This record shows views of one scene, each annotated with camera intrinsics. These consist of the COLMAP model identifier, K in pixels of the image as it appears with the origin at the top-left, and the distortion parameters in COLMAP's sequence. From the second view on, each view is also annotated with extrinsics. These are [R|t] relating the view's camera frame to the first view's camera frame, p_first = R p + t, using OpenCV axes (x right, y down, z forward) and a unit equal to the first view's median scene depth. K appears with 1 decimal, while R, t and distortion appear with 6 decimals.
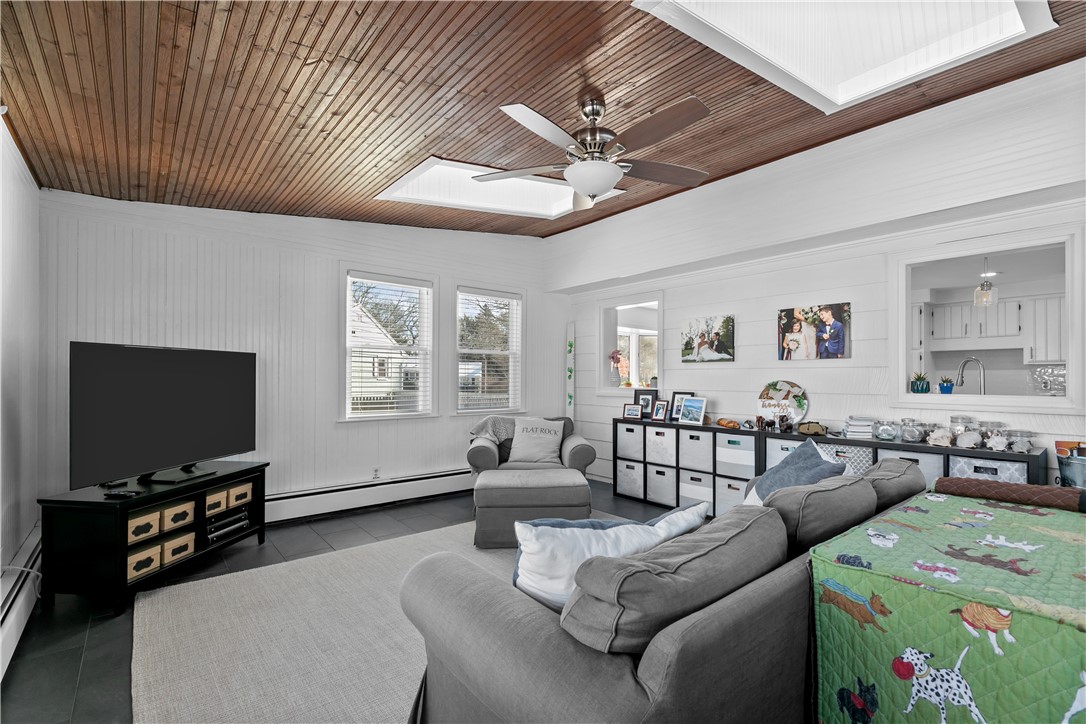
lens RADIAL K [[494.0, 0, 554.5], [0, 494.0, 365.4], [0, 0, 1]] dist [0.002274, 0.000523]
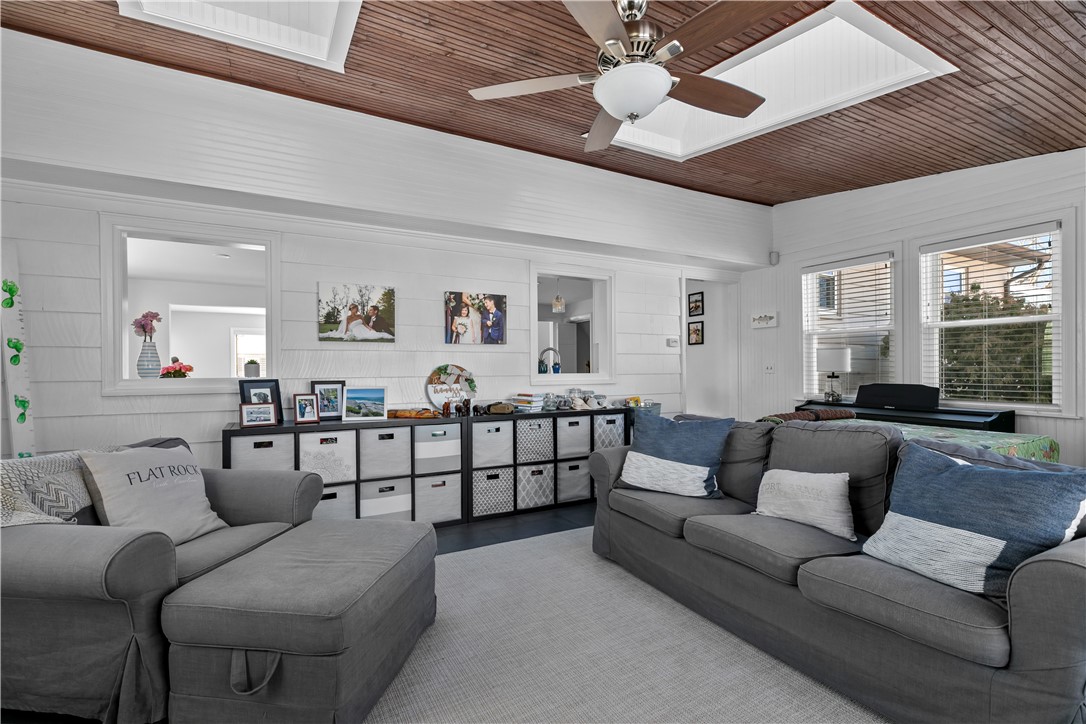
lens RADIAL K [[494.0, 0, 549.9], [0, 494.0, 368.4], [0, 0, 1]] dist [0.002274, 0.000523]
pose [[0.194553, -0.008501, 0.980855, -0.457816], [-0.022037, 0.999672, 0.013035, 0.021437], [-0.980645, -0.024151, 0.194302, 0.616892]]
